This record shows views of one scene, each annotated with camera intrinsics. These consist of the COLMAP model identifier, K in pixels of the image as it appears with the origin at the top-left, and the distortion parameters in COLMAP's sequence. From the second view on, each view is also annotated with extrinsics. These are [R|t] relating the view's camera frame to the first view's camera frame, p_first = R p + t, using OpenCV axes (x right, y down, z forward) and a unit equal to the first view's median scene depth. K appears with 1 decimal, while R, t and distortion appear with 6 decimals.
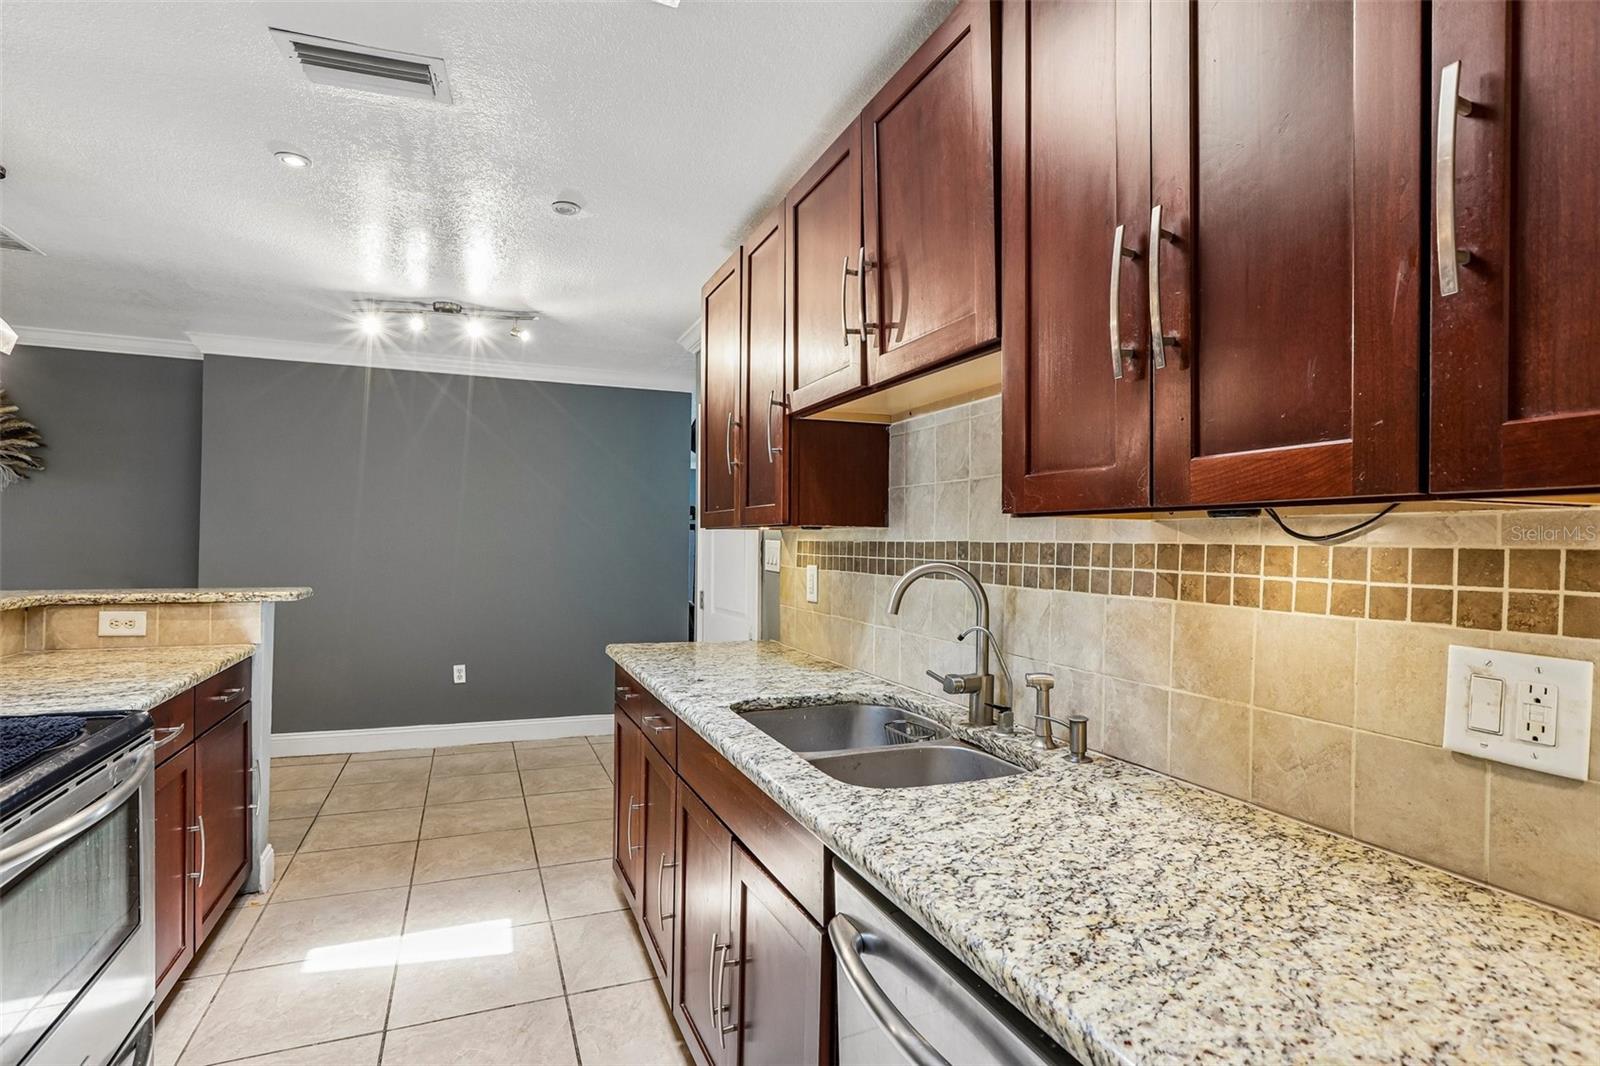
lens RADIAL K [[764.3, 0, 805.5], [0, 764.3, 546.6], [0, 0, 1]] dist [-0.036640, 0.017599]
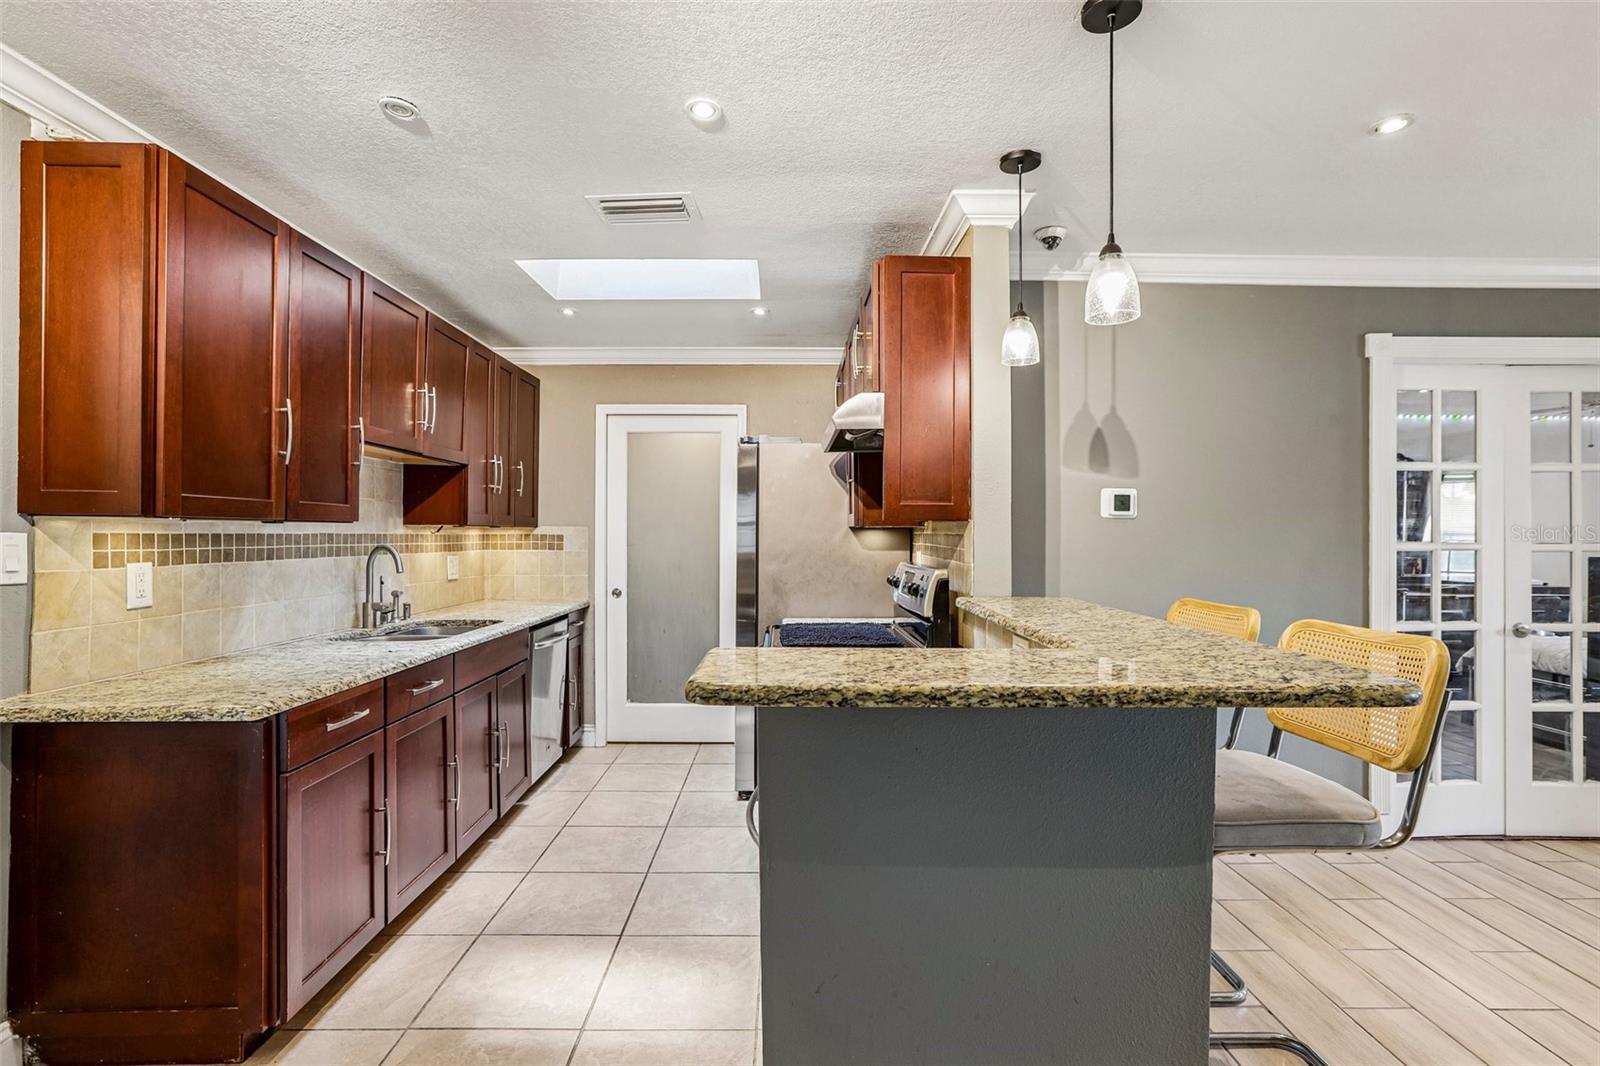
lens RADIAL K [[764.3, 0, 808.2], [0, 764.3, 533.2], [0, 0, 1]] dist [-0.036640, 0.017599]
pose [[-0.929372, -0.014605, 0.368856, -1.264726], [-0.013393, 0.999893, 0.005847, -0.028411], [-0.368902, 0.000494, -0.929468, 1.979135]]
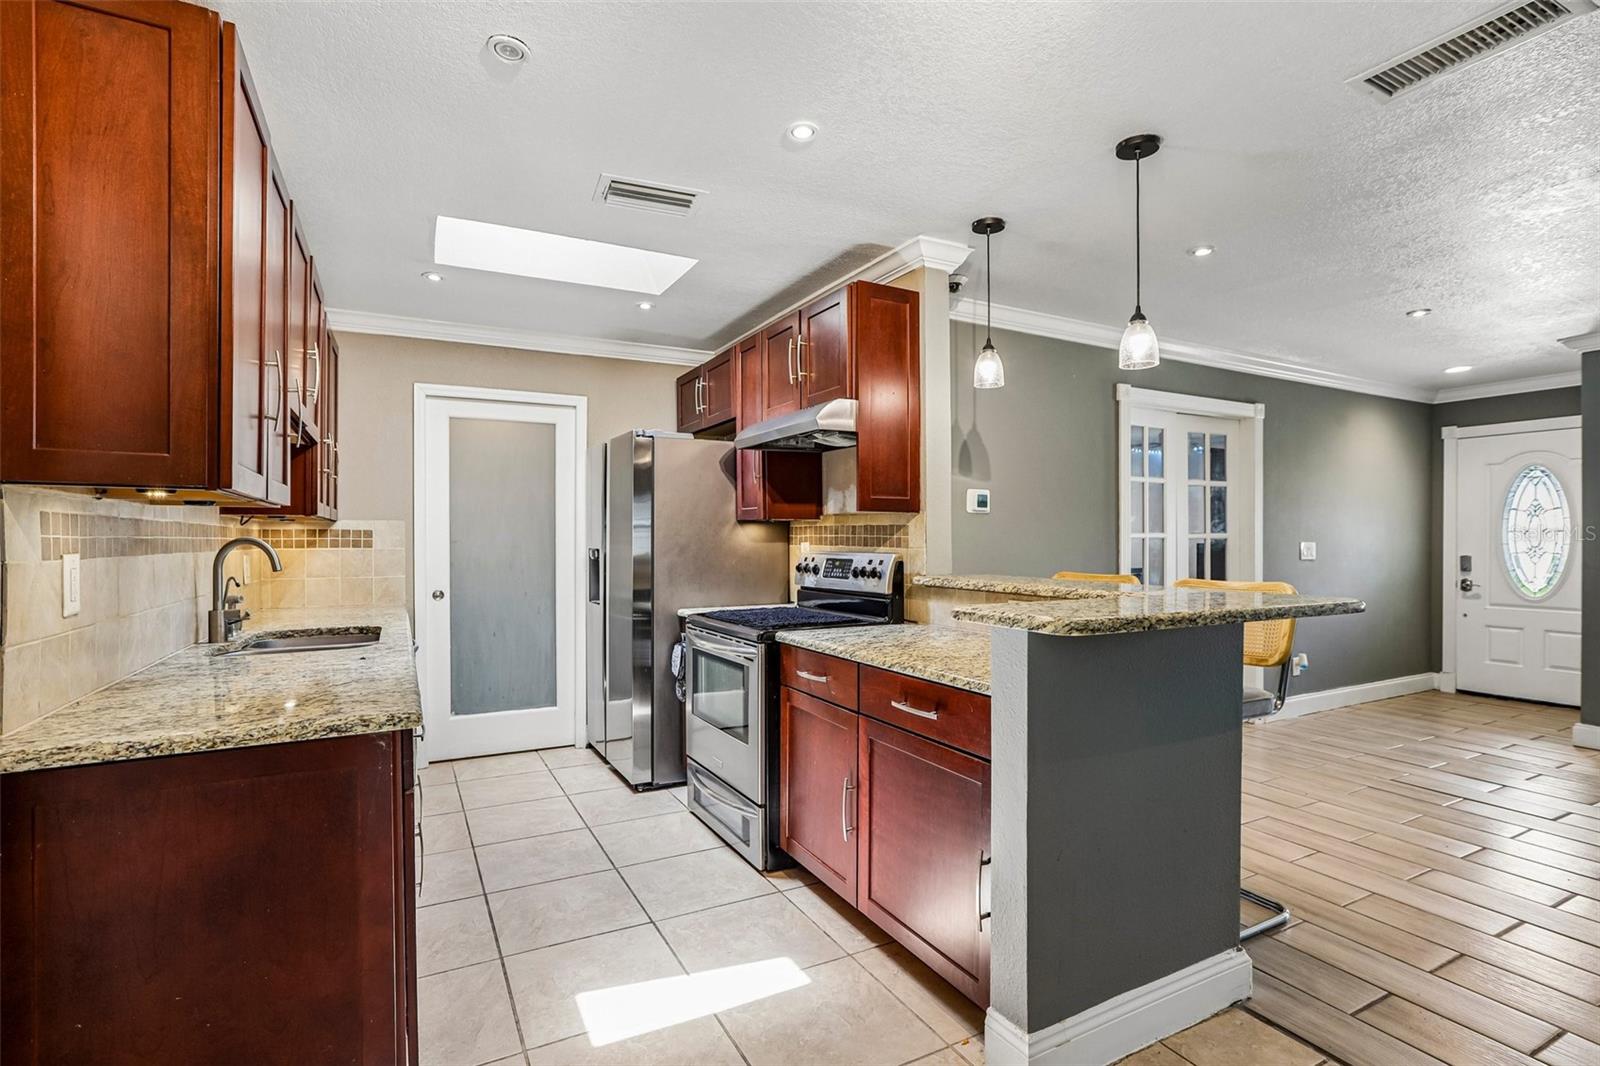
lens RADIAL K [[764.3, 0, 816.2], [0, 764.3, 540.6], [0, 0, 1]] dist [-0.036640, 0.017599]
pose [[-0.994847, -0.010144, -0.100882, -0.679099], [-0.010639, 0.999934, 0.004375, 0.006679], [0.100831, 0.005426, -0.994889, 2.197558]]
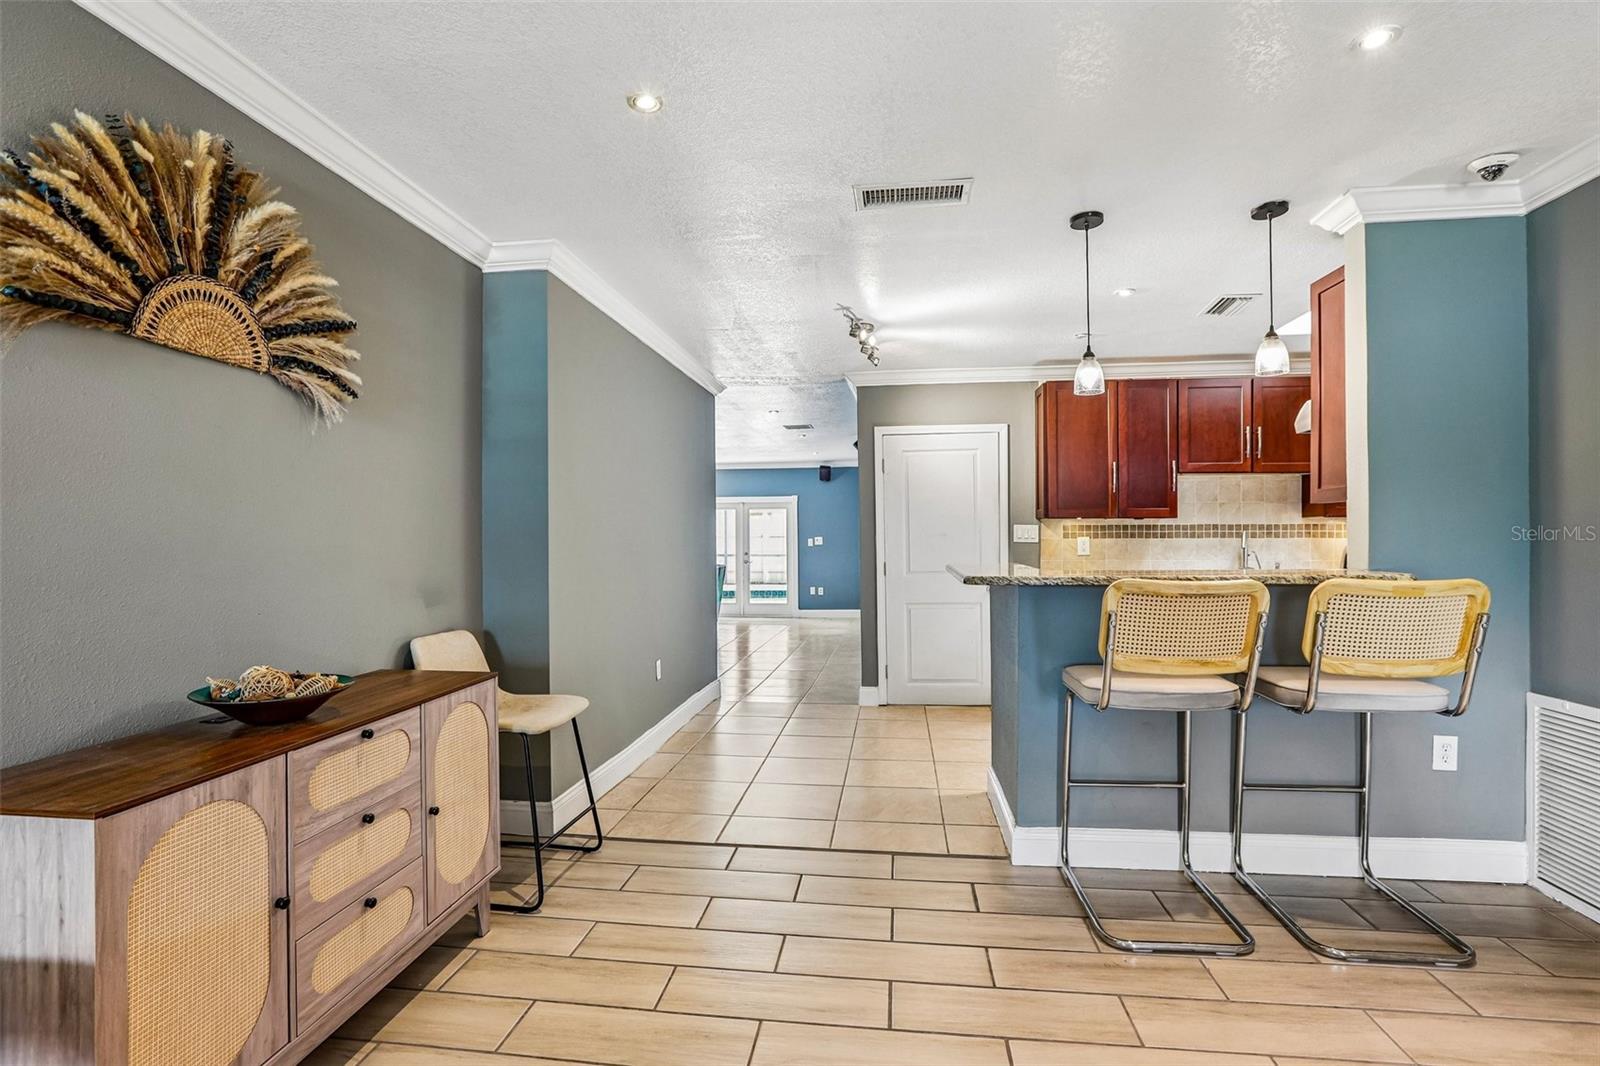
lens RADIAL K [[764.3, 0, 823.7], [0, 764.3, 539.3], [0, 0, 1]] dist [-0.036640, 0.017599]
pose [[0.476950, -0.015740, 0.878789, -2.758382], [0.012397, 0.999861, 0.011180, -0.000102], [-0.878843, 0.005562, 0.477079, 0.864275]]
